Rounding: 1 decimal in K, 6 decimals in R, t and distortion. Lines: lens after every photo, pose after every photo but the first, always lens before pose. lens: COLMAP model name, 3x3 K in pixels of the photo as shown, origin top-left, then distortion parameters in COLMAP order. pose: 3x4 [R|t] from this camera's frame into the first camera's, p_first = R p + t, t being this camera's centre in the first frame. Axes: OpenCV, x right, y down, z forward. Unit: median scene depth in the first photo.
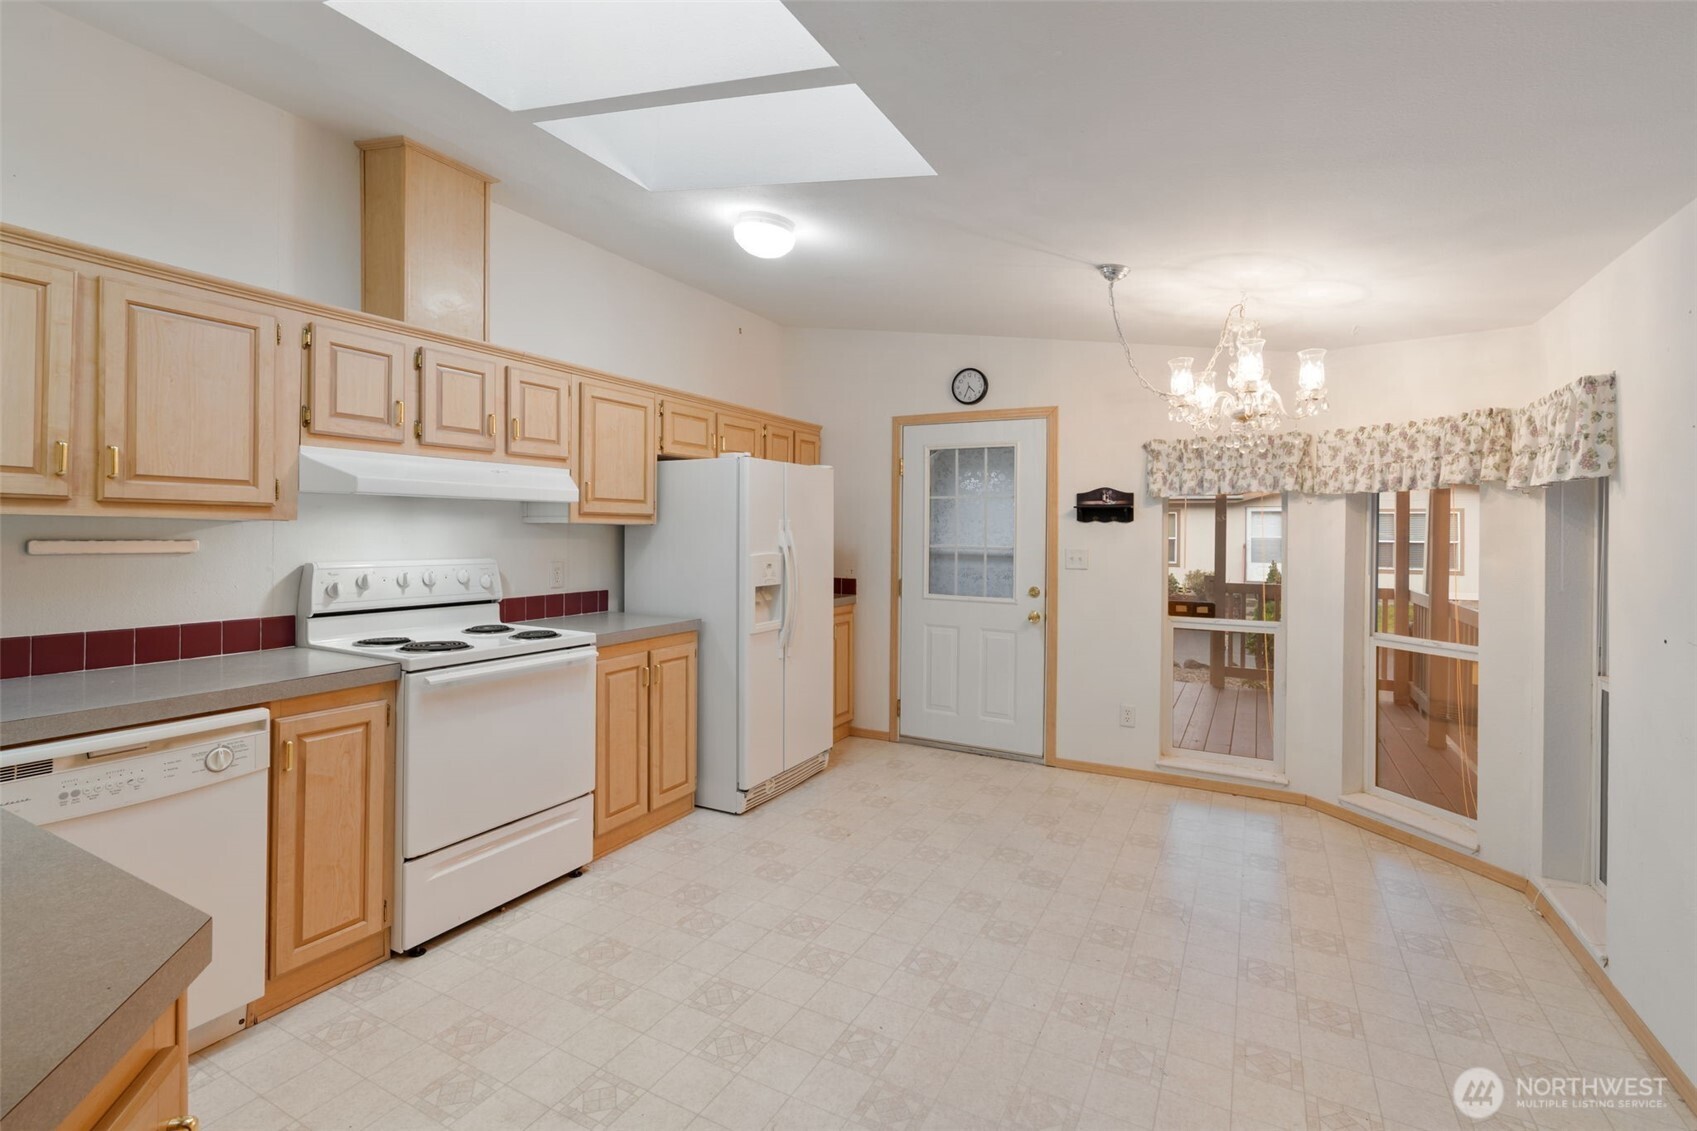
lens RADIAL K [[763.7, 0, 850.9], [0, 763.7, 532.6], [0, 0, 1]] dist [-0.004512, 0.001532]
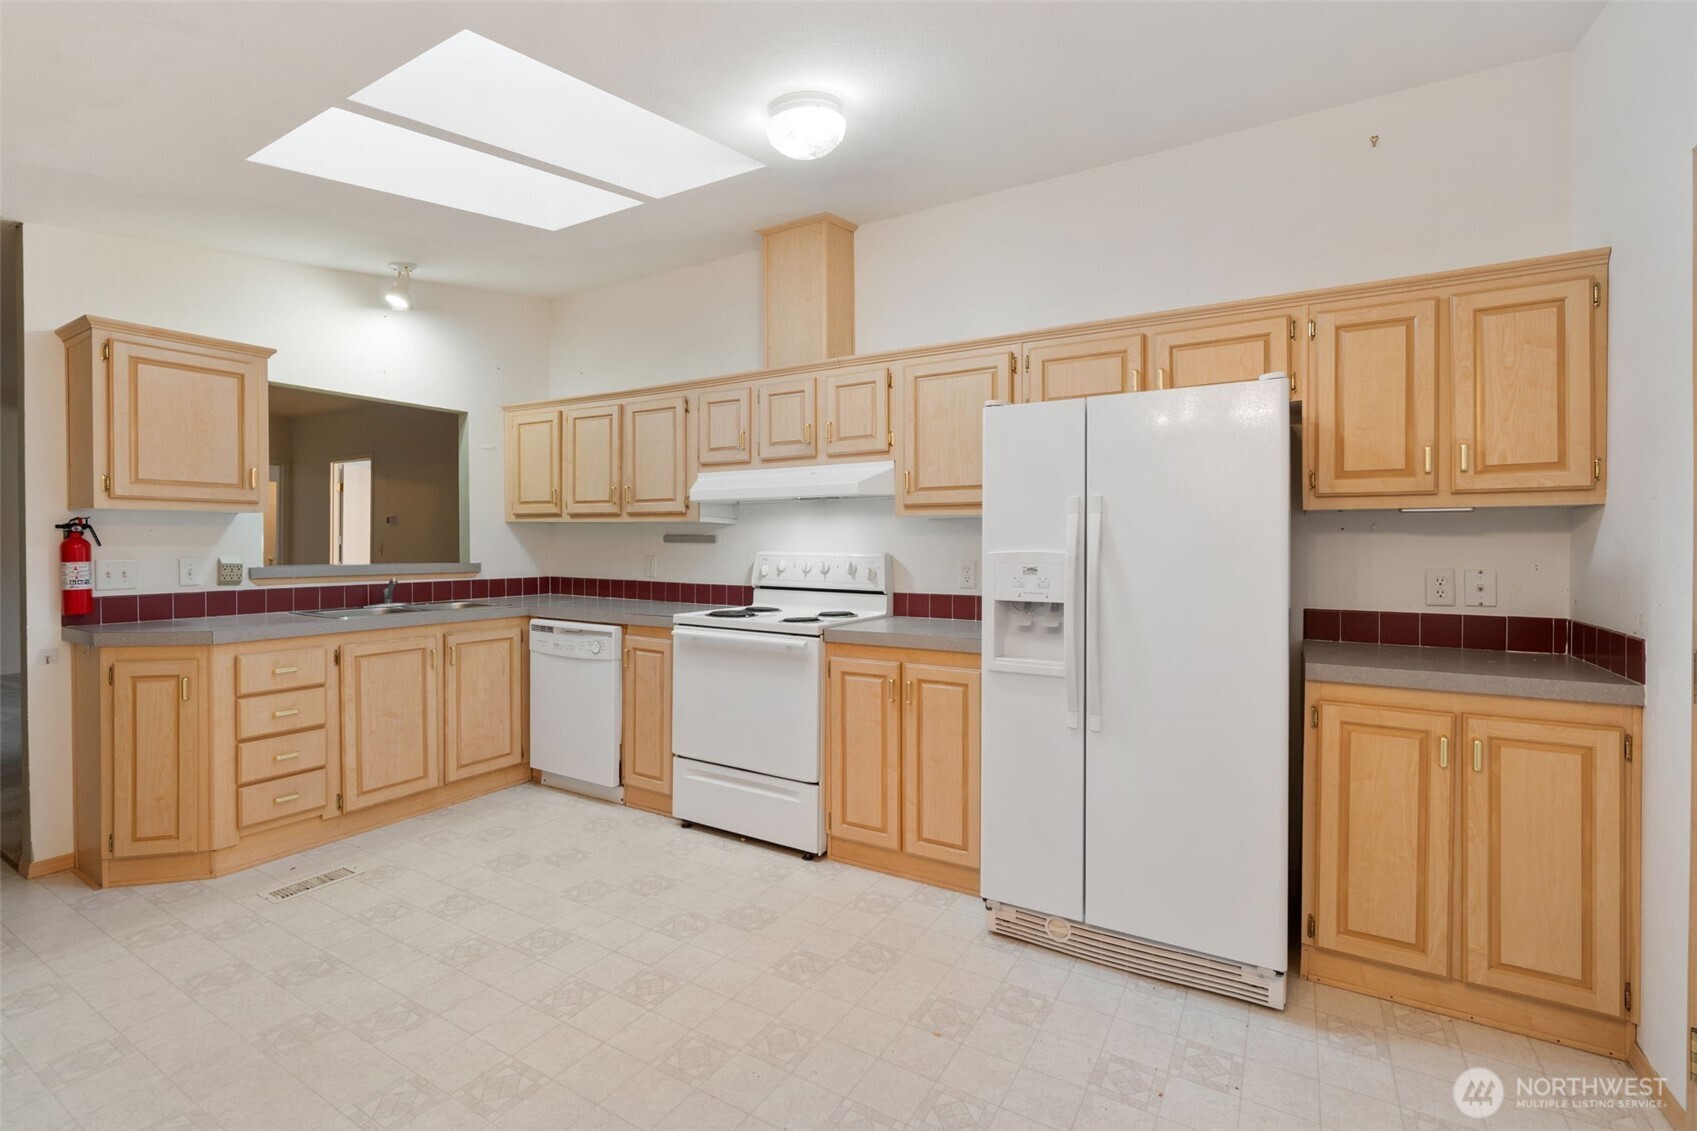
lens RADIAL K [[763.7, 0, 848.1], [0, 763.7, 549.9], [0, 0, 1]] dist [-0.004512, 0.001532]
pose [[-0.051151, 0.000050, -0.998691, 0.699301], [-0.003636, 0.999993, 0.000236, 0.034707], [0.998684, 0.003643, -0.051151, 1.161899]]
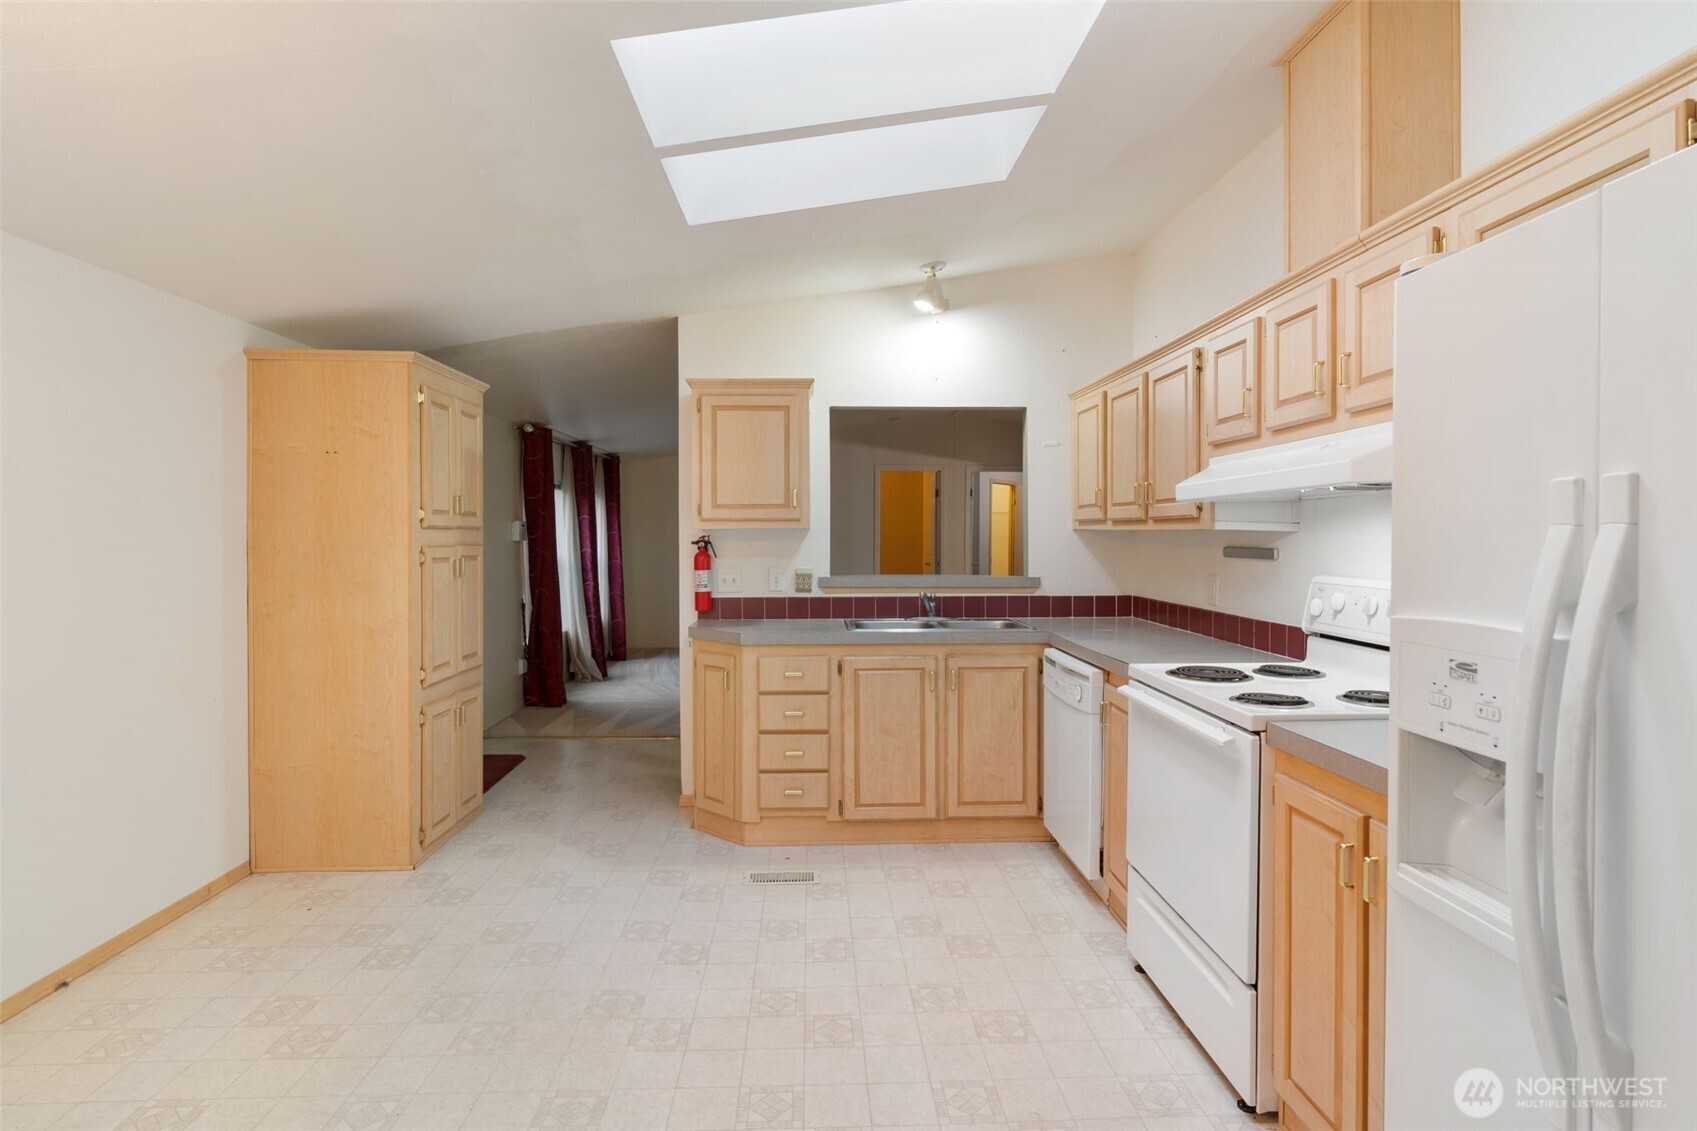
lens RADIAL K [[874.8, 0, 847.2], [0, 874.8, 548.4], [0, 0, 1]] dist [-0.004545, 0.000314]
pose [[-0.865497, -0.002052, -0.500909, 0.275871], [-0.007001, 0.999943, 0.008000, 0.003537], [0.500865, 0.010431, -0.865463, 1.509284]]
